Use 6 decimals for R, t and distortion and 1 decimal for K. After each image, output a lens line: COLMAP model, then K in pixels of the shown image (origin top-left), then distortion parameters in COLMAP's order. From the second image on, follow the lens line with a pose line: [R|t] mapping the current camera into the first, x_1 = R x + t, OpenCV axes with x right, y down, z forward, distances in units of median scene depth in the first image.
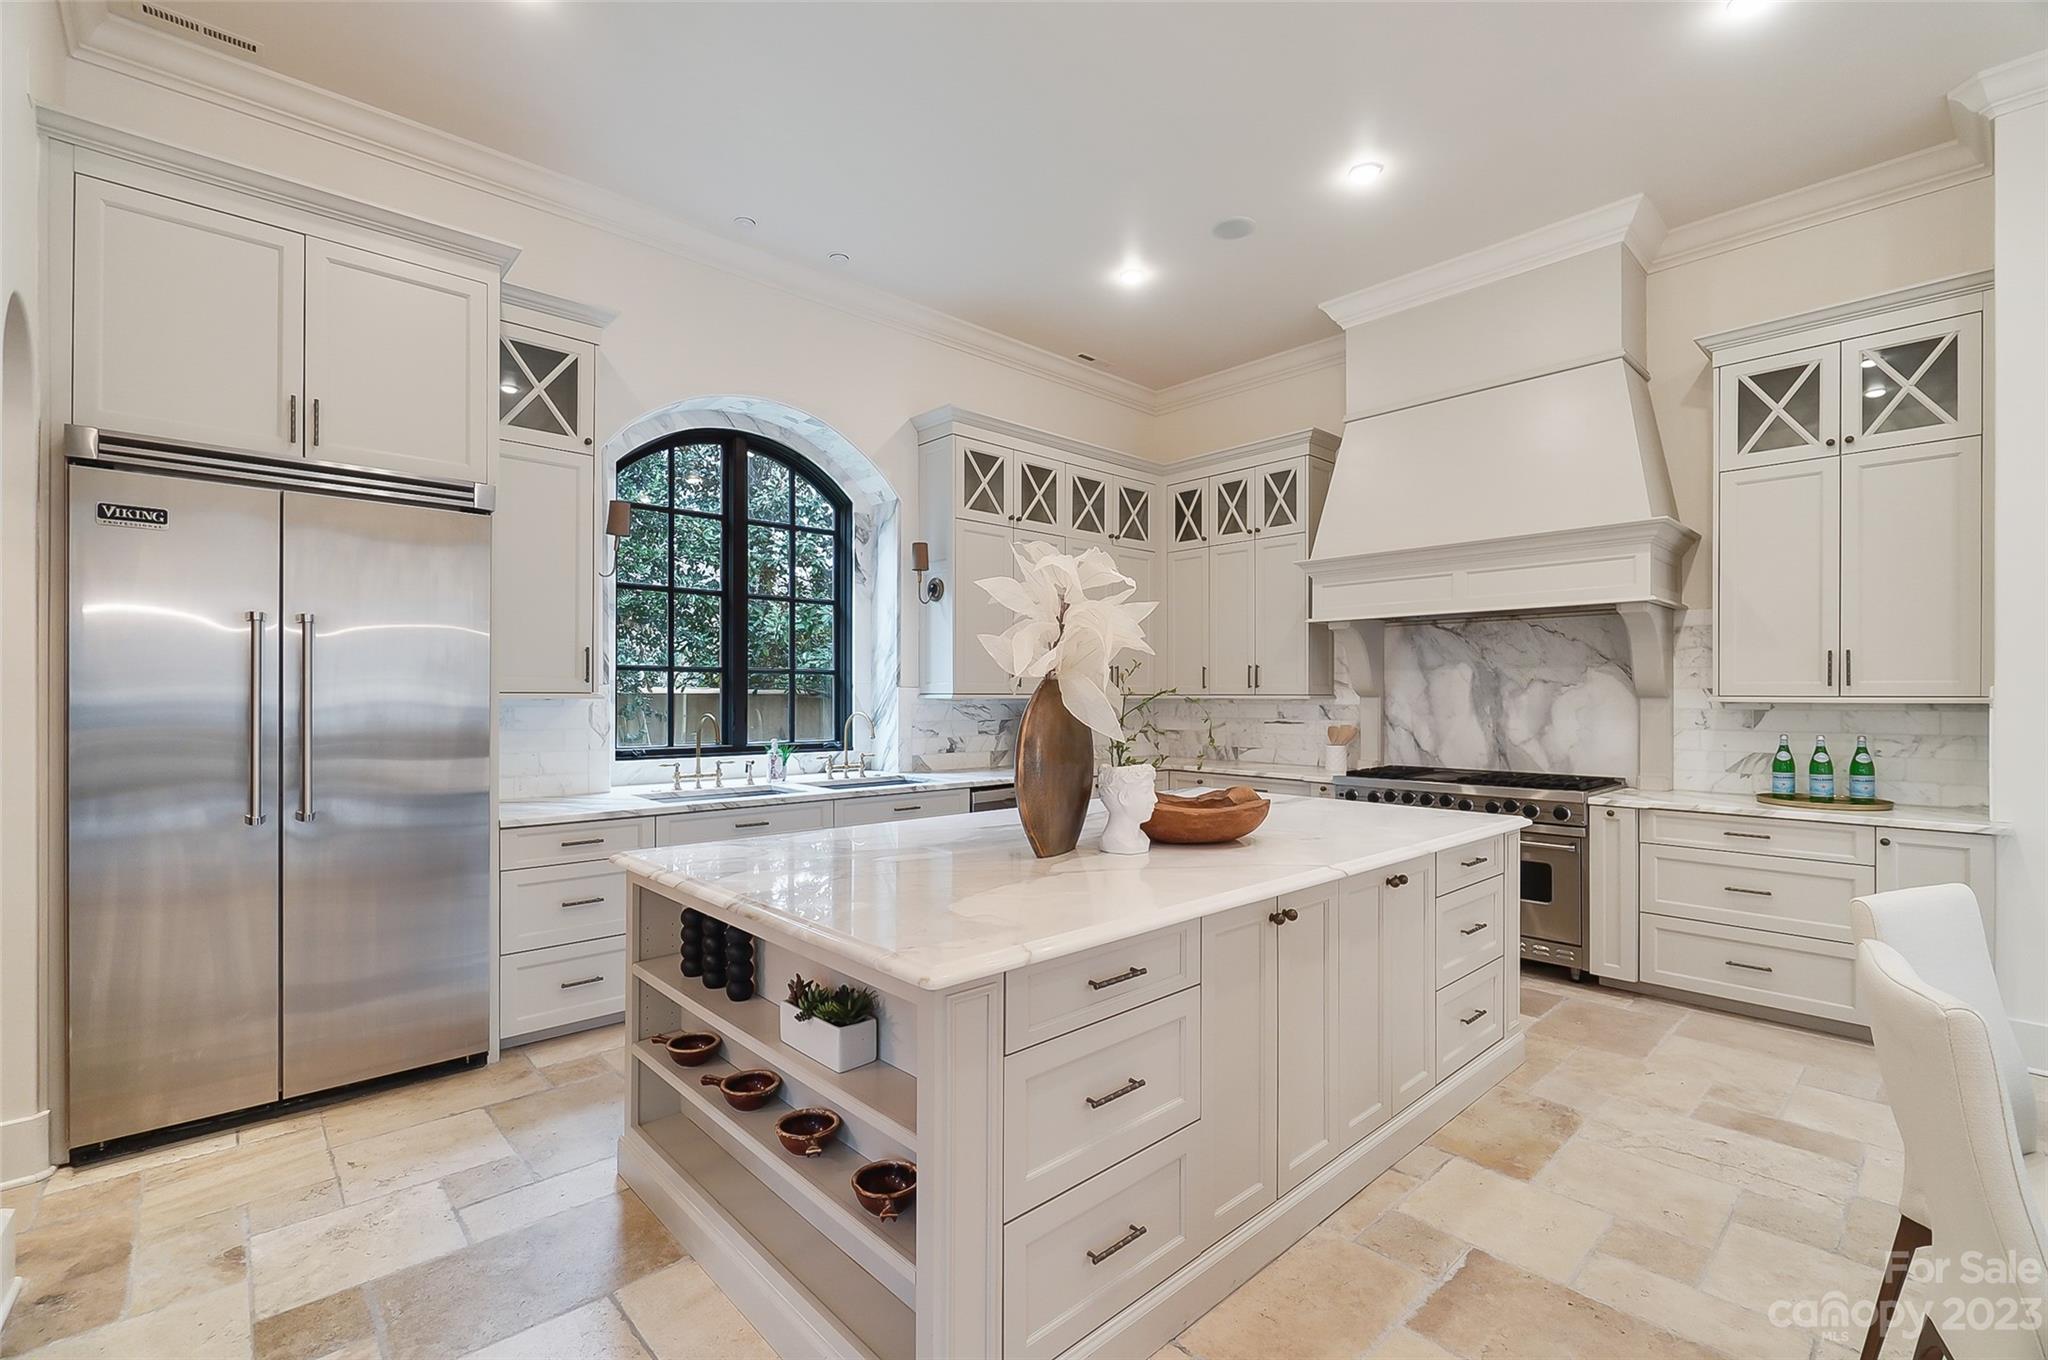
lens RADIAL K [[884.1, 0, 1011.9], [0, 884.1, 697.4], [0, 0, 1]] dist [-0.002858, -0.001484]
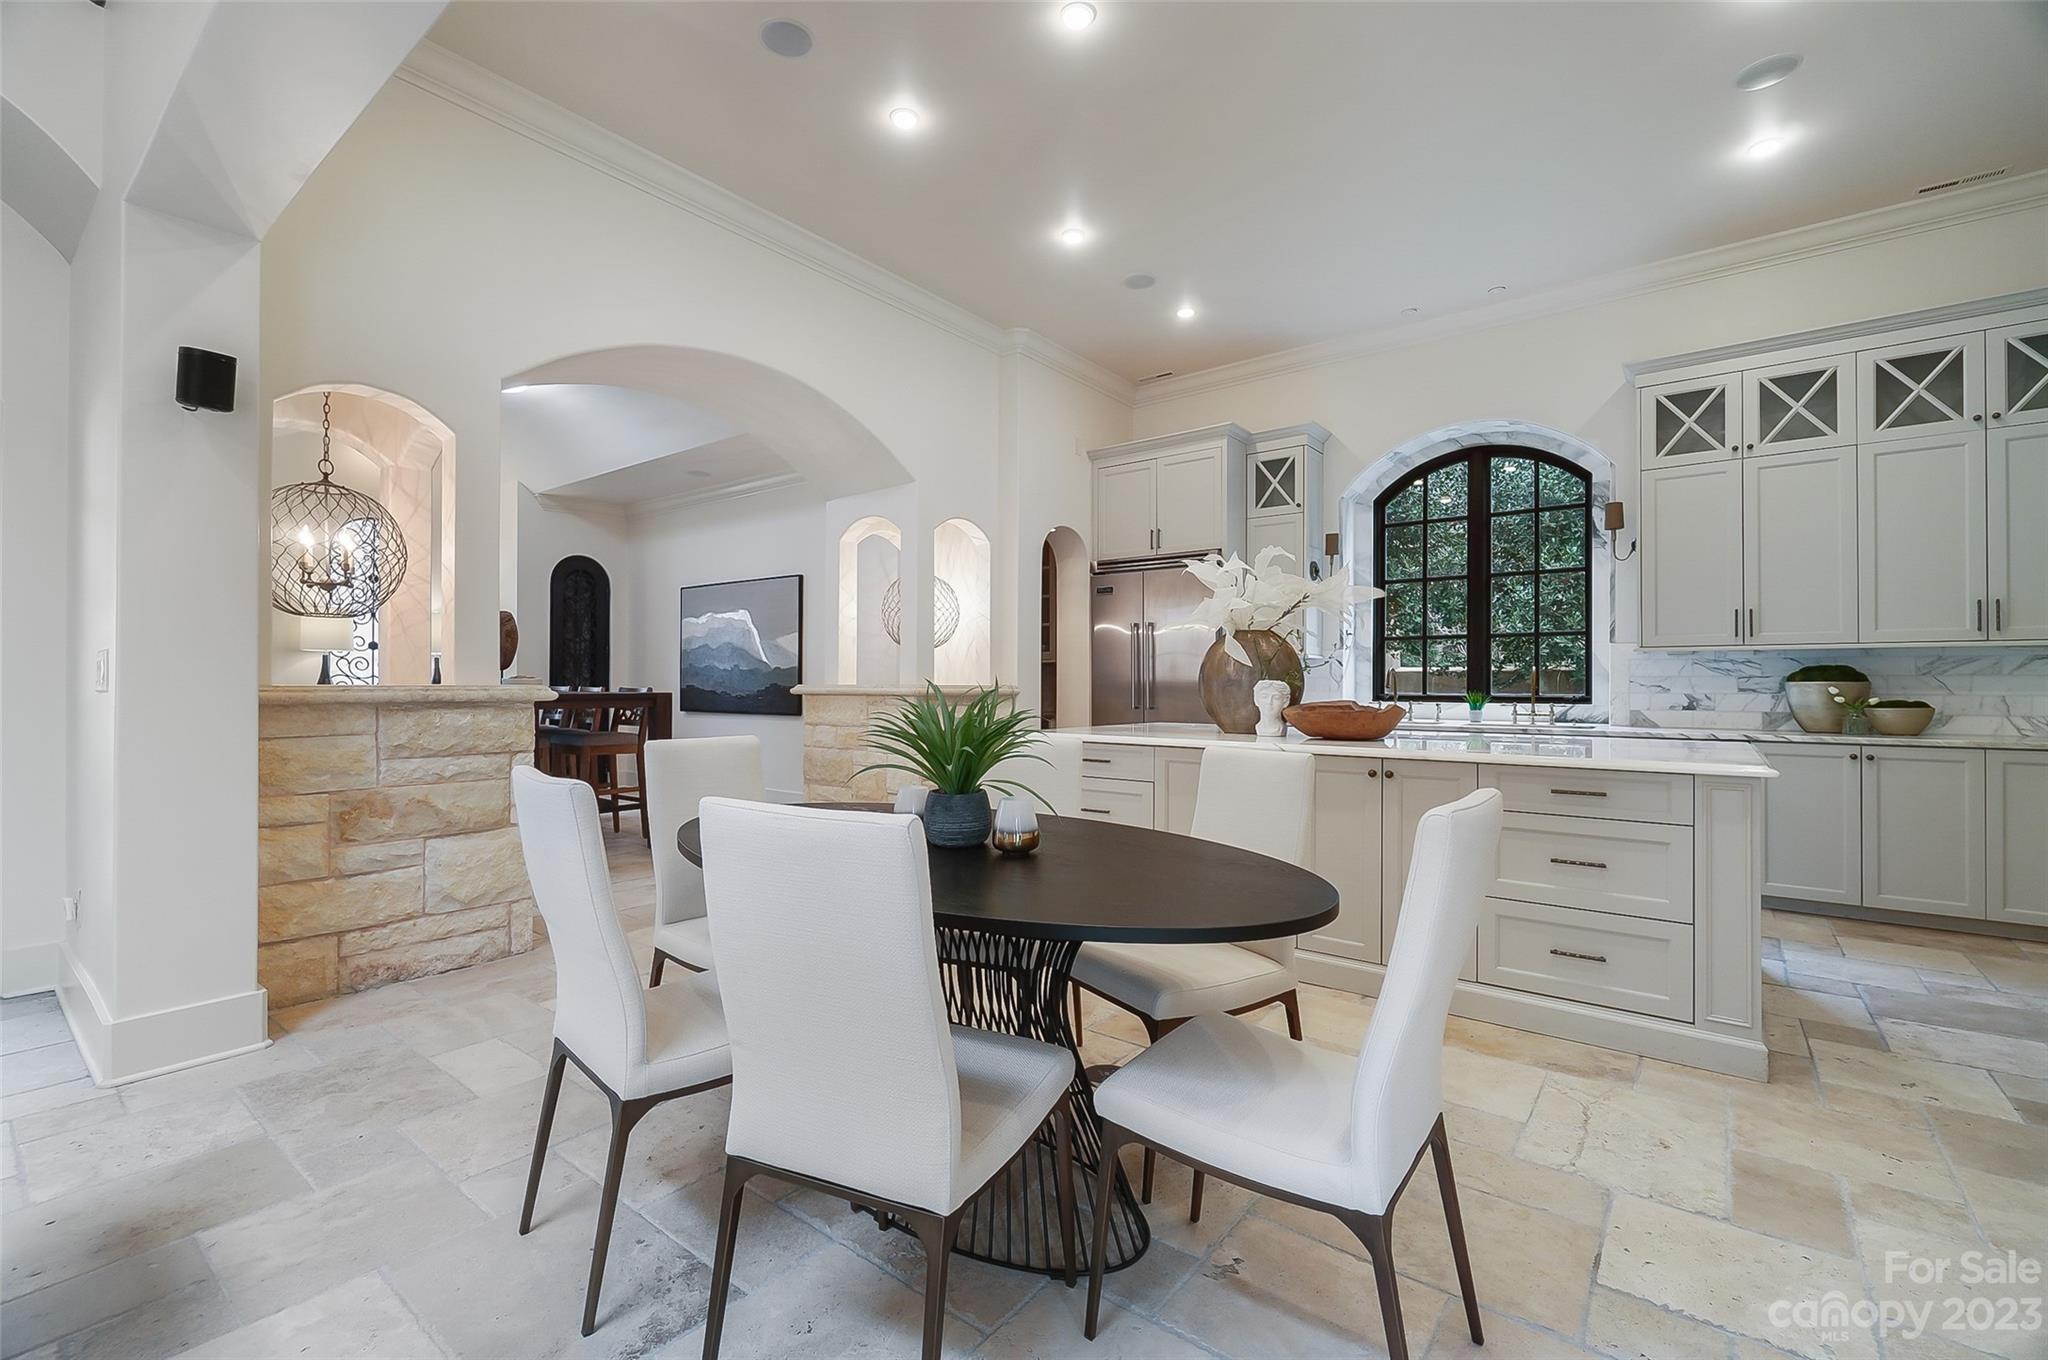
lens RADIAL K [[884.1, 0, 1027.0], [0, 884.1, 686.9], [0, 0, 1]] dist [-0.002858, -0.001484]
pose [[0.173285, -0.000543, -0.984872, 1.026730], [-0.003955, 0.999991, -0.001247, 0.057653], [0.984864, 0.004112, 0.173281, 0.189437]]
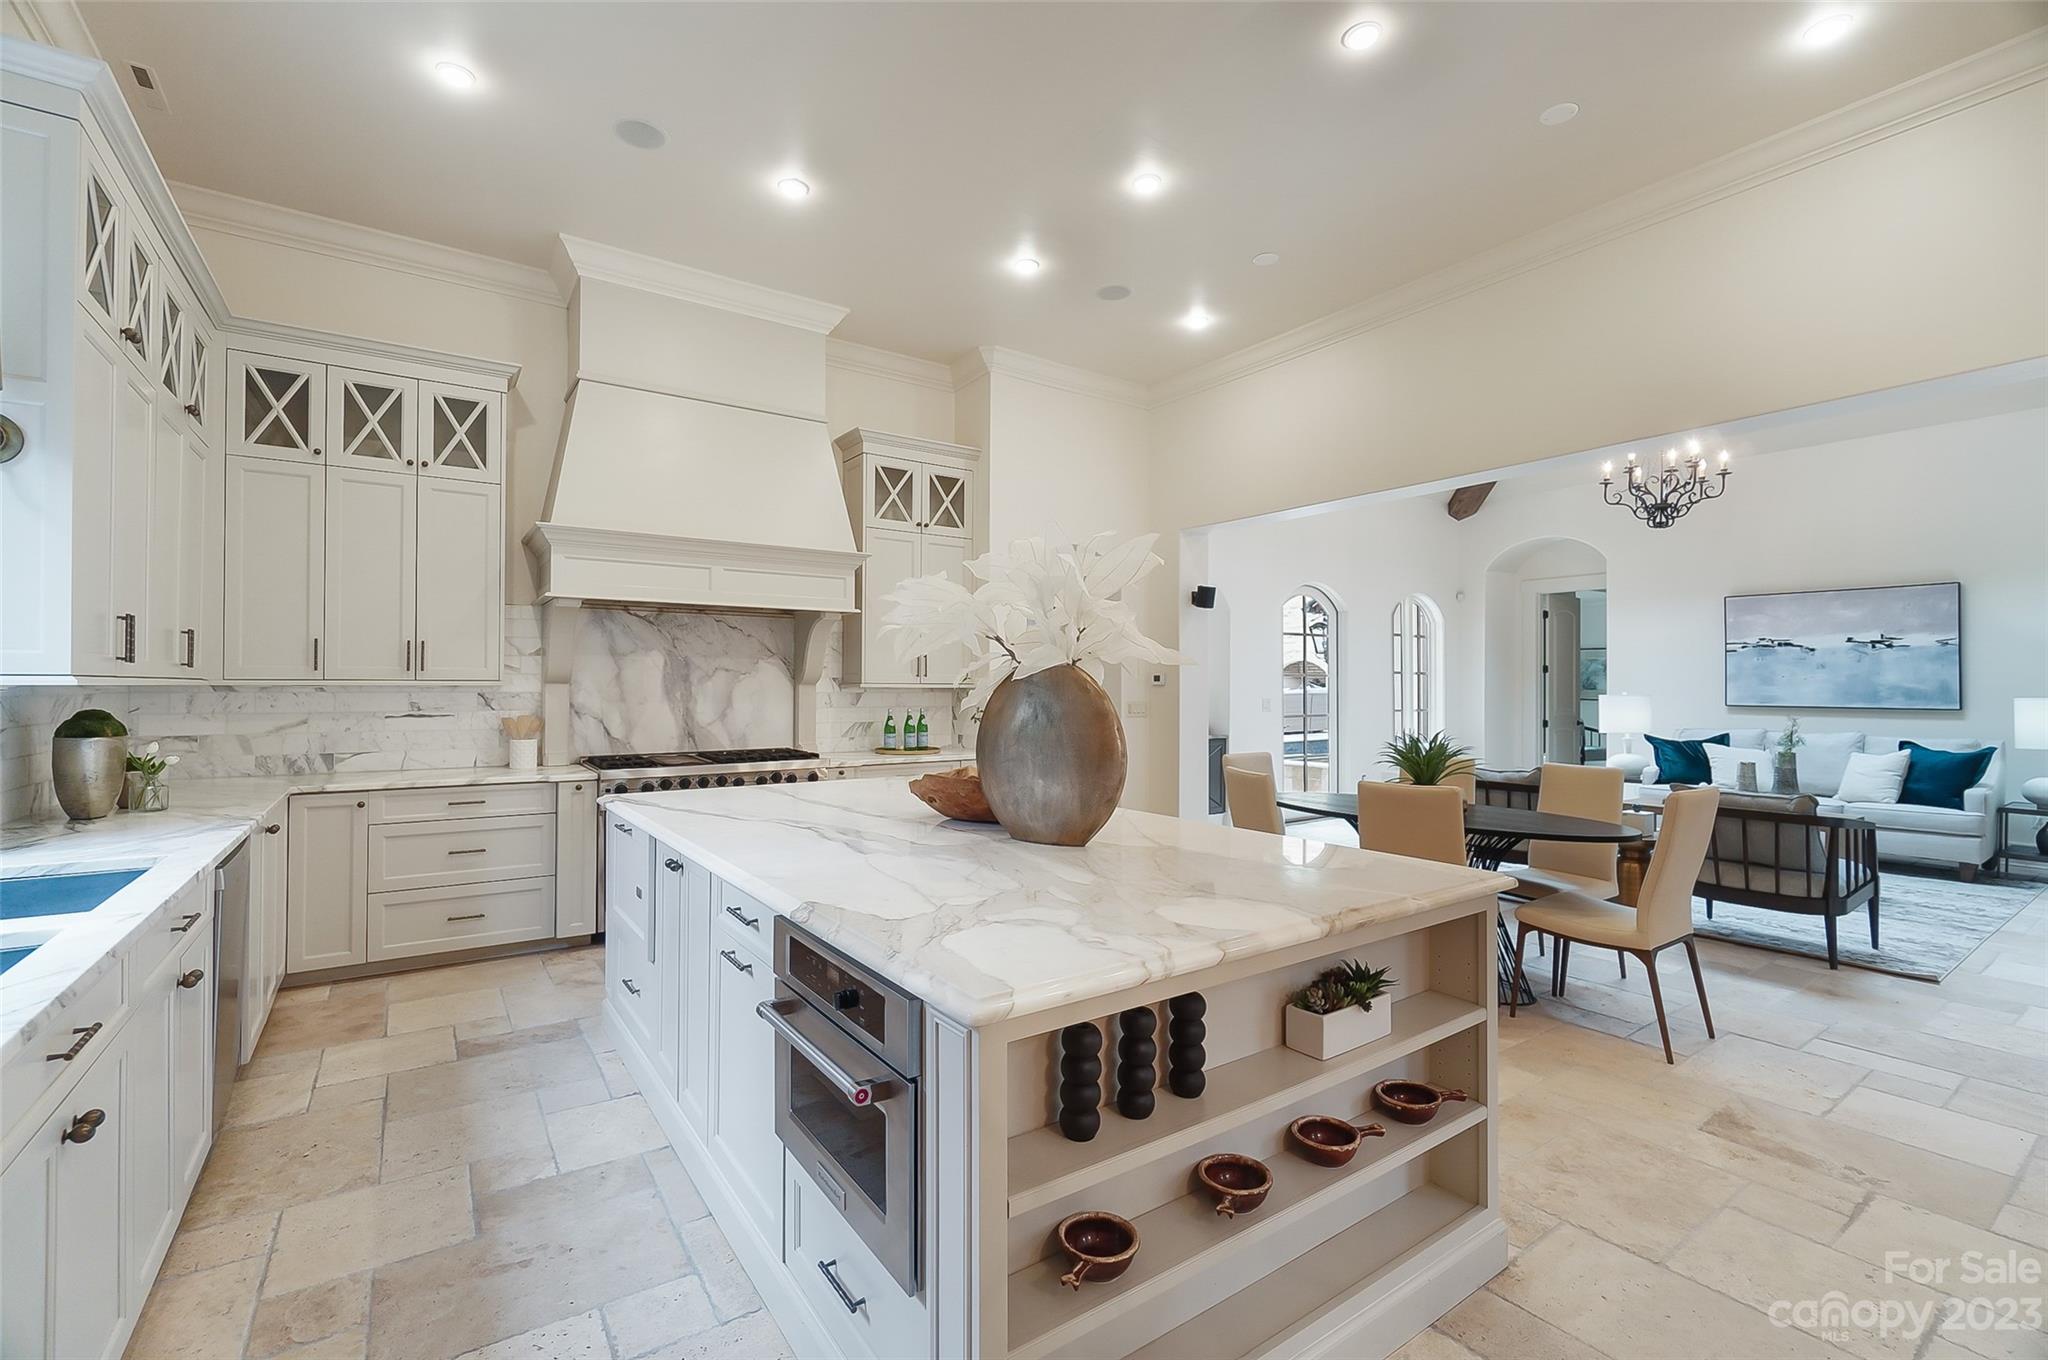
lens RADIAL K [[884.1, 0, 1005.8], [0, 884.1, 676.7], [0, 0, 1]] dist [-0.002858, -0.001484]
pose [[0.139509, 0.009104, 0.990179, -0.591720], [-0.001425, 0.999959, -0.008993, 0.000594], [-0.990220, -0.000157, 0.139517, 0.583050]]
